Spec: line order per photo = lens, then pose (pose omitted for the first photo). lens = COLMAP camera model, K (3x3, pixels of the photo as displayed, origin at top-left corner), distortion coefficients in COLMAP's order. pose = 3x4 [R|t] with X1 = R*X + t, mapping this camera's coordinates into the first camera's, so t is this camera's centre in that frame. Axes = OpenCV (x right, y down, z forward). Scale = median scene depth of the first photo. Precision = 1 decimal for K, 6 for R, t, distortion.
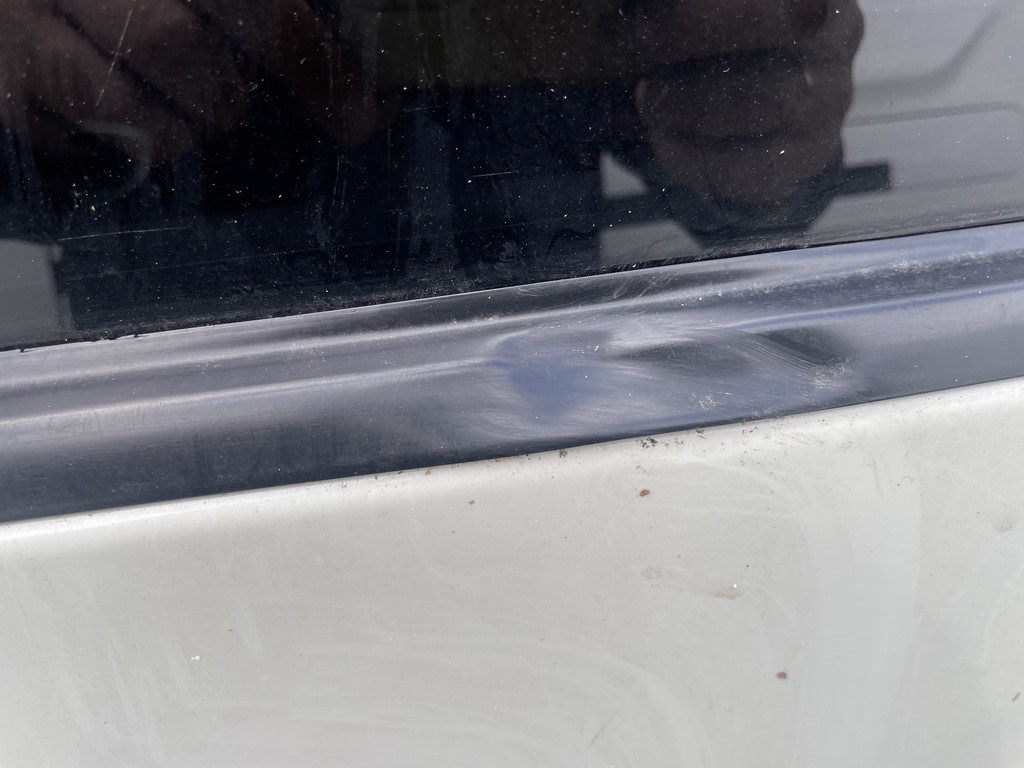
lens RADIAL K [[766.0, 0, 512.0], [0, 766.0, 384.0], [0, 0, 1]] dist [0.071361, -0.110756]
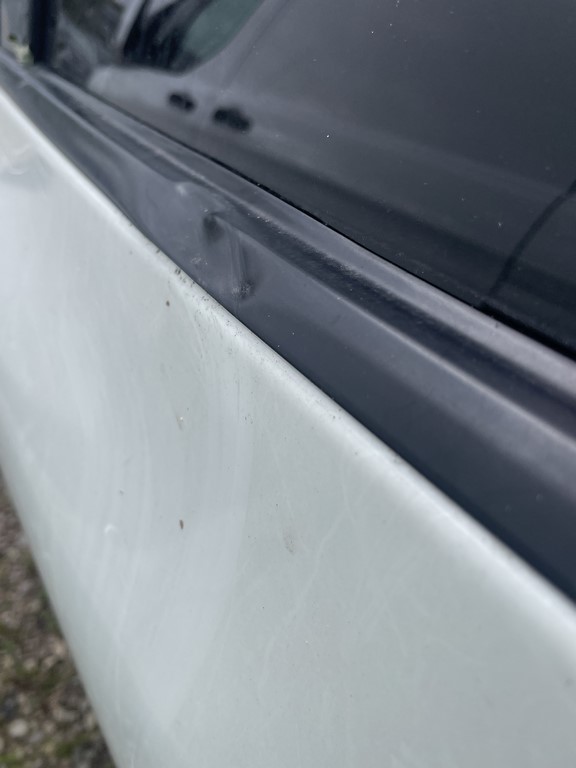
lens RADIAL K [[574.5, 0, 288.0], [0, 574.5, 384.0], [0, 0, 1]] dist [0.071361, -0.110756]
pose [[0.390139, 0.577412, -0.717208, 1.202013], [-0.666926, 0.714255, 0.212248, -0.152182], [0.634824, 0.395518, 0.663750, 0.441742]]
